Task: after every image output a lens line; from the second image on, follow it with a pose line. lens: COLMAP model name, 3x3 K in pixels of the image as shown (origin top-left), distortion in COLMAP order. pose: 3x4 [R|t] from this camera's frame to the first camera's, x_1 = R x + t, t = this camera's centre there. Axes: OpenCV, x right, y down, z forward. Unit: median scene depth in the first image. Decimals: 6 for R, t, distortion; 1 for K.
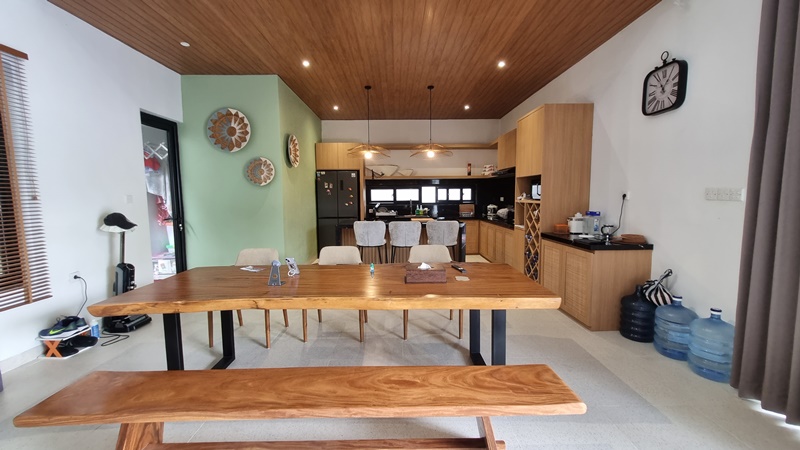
lens RADIAL K [[312.2, 0, 400.5], [0, 312.2, 223.4], [0, 0, 1]] dist [0.001137, -0.000187]
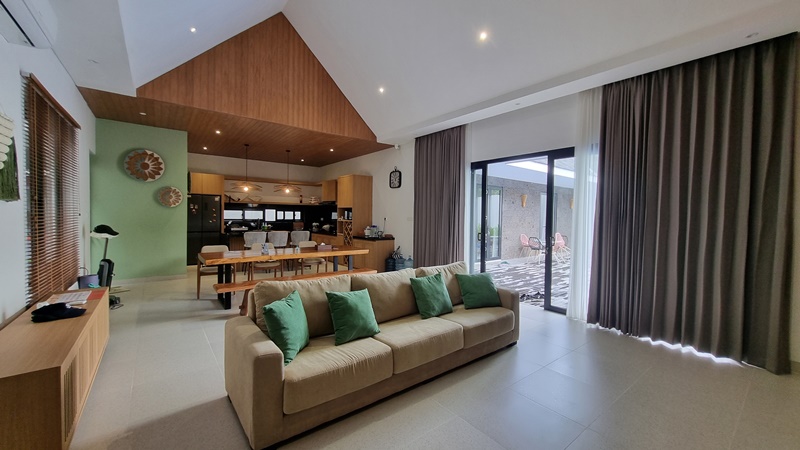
lens RADIAL K [[312.2, 0, 402.7], [0, 312.2, 225.8], [0, 0, 1]] dist [0.001137, -0.000187]
pose [[0.789359, 0.002173, 0.613928, -0.507944], [0.032171, 0.998473, -0.044898, 0.061892], [-0.613089, 0.055192, 0.788084, -0.759099]]
